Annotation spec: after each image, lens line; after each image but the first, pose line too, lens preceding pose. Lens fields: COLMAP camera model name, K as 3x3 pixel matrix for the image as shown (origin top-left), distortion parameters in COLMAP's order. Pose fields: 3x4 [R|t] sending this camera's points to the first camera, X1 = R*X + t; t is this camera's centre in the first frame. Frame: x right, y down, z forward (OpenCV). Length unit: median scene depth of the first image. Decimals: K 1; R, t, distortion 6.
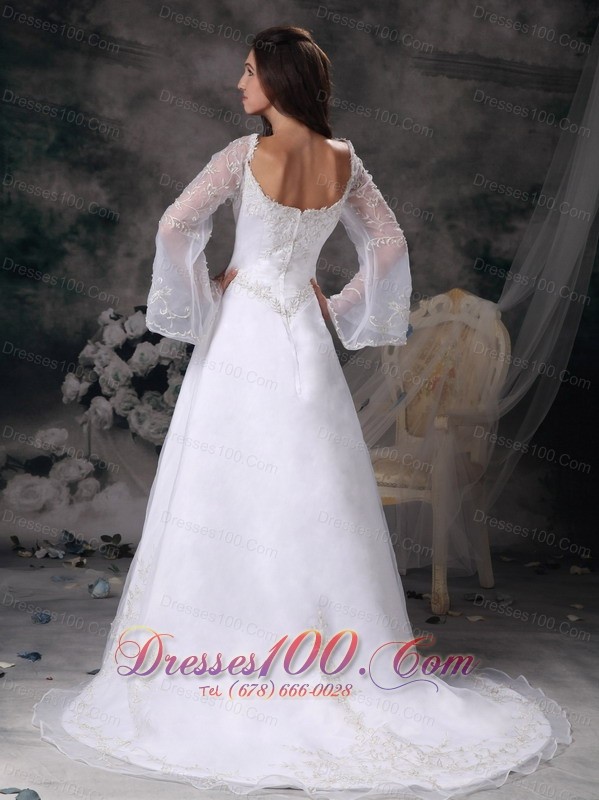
lens RADIAL K [[1842.8, 0, 288.1], [0, 1842.8, 368.7], [0, 0, 1]] dist [0.468130, 0.000000]
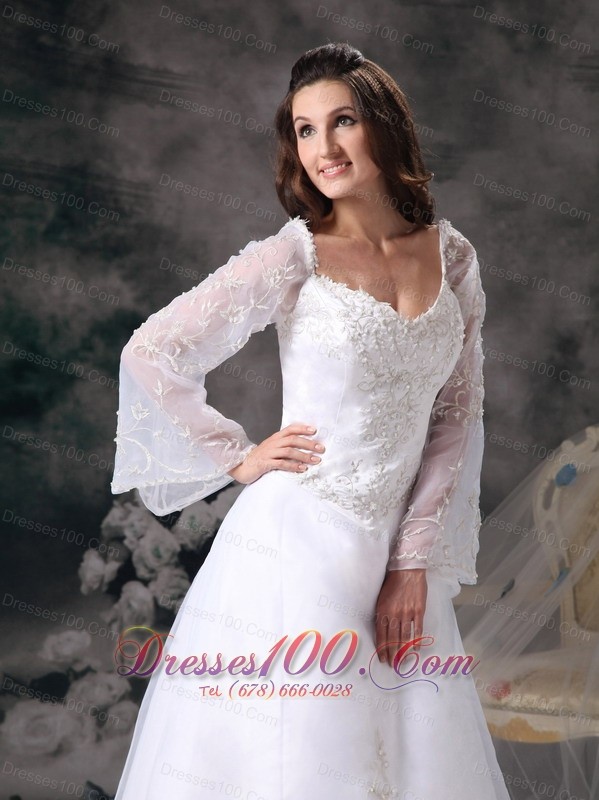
lens RADIAL K [[2495.2, 0, 307.1], [0, 2495.2, 435.5], [0, 0, 1]] dist [0.703534, 0.000000]
pose [[0.996751, -0.045778, -0.066278, 0.027390], [0.044623, 0.998827, -0.018807, -0.019101], [0.067061, 0.015788, 0.997624, 0.069074]]
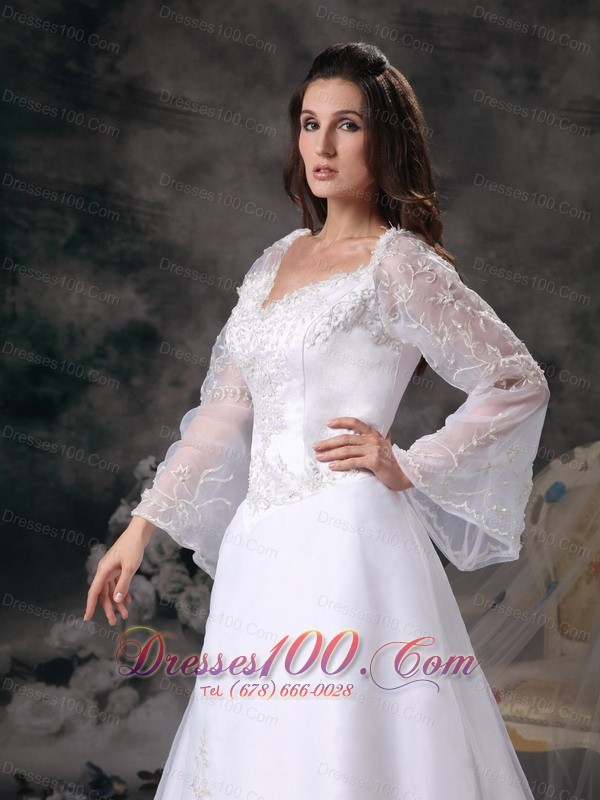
lens RADIAL K [[2087.4, 0, 308.0], [0, 2087.4, 436.5], [0, 0, 1]] dist [0.536650, 0.000000]
pose [[0.998815, -0.011360, -0.047334, 0.006466], [0.010586, 0.999807, -0.016572, -0.025924], [0.047513, 0.016051, 0.998742, 0.166748]]
